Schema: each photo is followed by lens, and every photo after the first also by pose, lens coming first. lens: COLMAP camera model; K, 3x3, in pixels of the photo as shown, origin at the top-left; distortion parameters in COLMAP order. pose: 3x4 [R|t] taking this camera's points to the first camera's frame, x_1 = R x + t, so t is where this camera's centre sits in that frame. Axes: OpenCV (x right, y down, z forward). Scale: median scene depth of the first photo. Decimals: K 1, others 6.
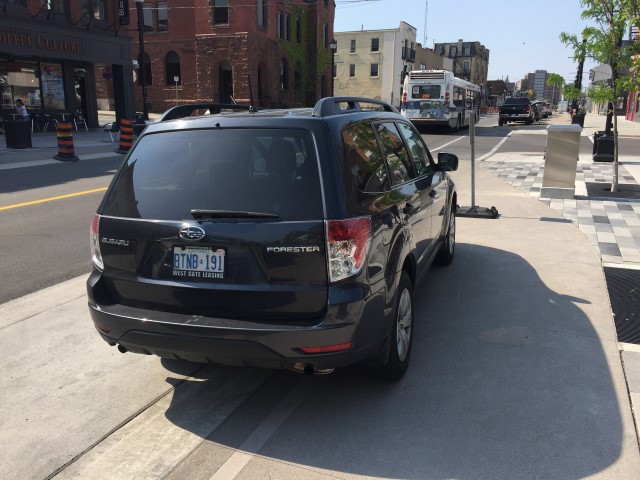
lens RADIAL K [[535.9, 0, 320.0], [0, 535.9, 240.0], [0, 0, 1]] dist [0.060683, -0.116323]
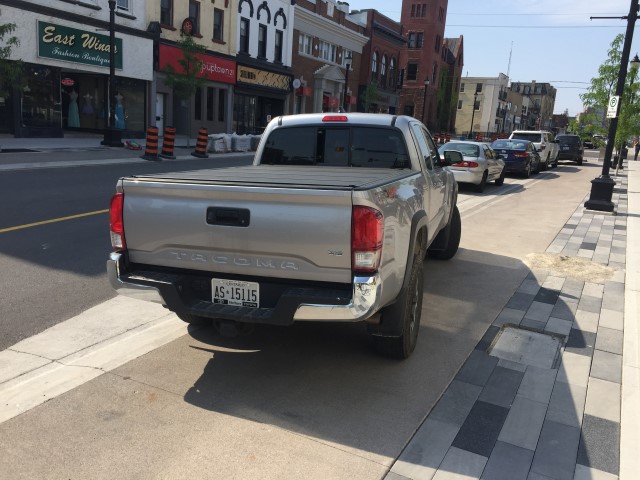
lens RADIAL K [[535.9, 0, 320.0], [0, 535.9, 240.0], [0, 0, 1]] dist [0.060683, -0.116323]
pose [[0.993888, 0.080638, -0.075391, -0.094856], [-0.082870, 0.996196, -0.026956, 0.056477], [0.072931, 0.033038, 0.996790, -0.226583]]
